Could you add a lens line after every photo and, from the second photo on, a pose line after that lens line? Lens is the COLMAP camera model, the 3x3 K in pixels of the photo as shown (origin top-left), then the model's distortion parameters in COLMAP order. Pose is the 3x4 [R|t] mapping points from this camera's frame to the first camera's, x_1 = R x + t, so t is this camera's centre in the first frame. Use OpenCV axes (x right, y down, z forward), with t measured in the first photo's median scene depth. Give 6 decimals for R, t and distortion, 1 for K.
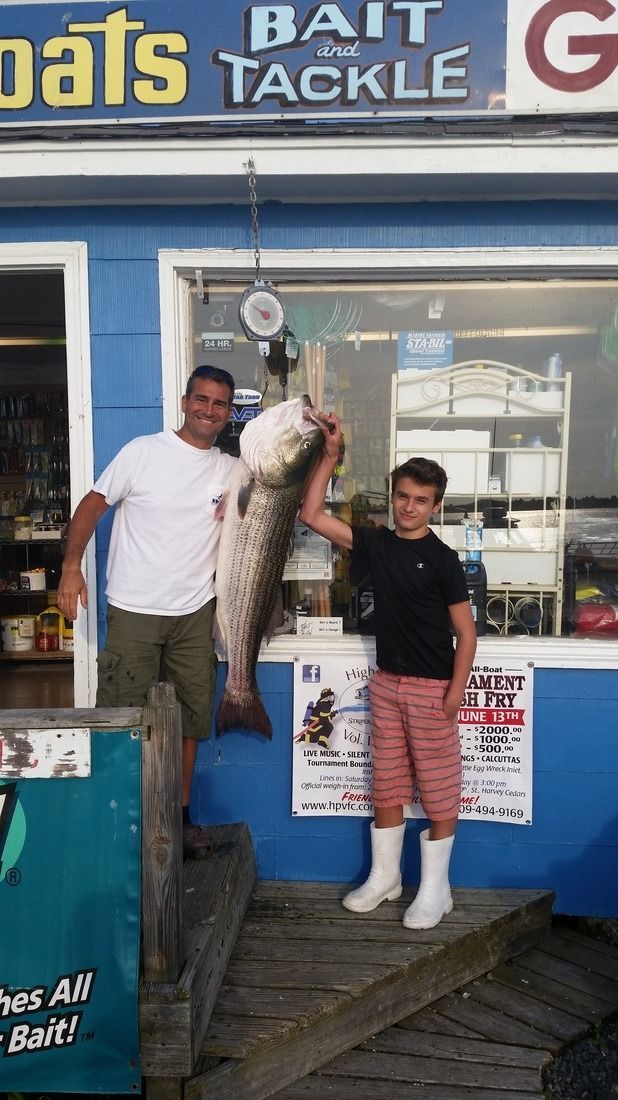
lens RADIAL K [[1144.1, 0, 333.3], [0, 1144.1, 546.2], [0, 0, 1]] dist [0.095465, -0.281528]
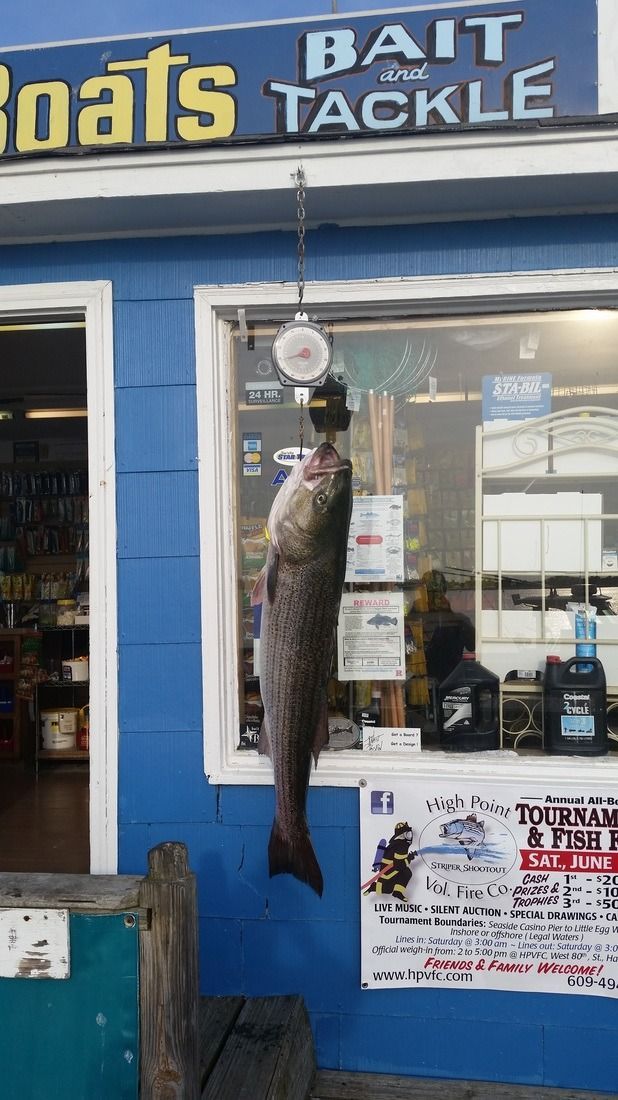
lens RADIAL K [[1103.4, 0, 281.9], [0, 1103.4, 494.9], [0, 0, 1]] dist [0.228630, -0.888421]
pose [[0.994030, -0.015657, -0.107974, -0.001647], [0.003265, 0.993475, -0.114003, -0.011282], [0.109054, 0.112969, 0.987596, 0.207970]]
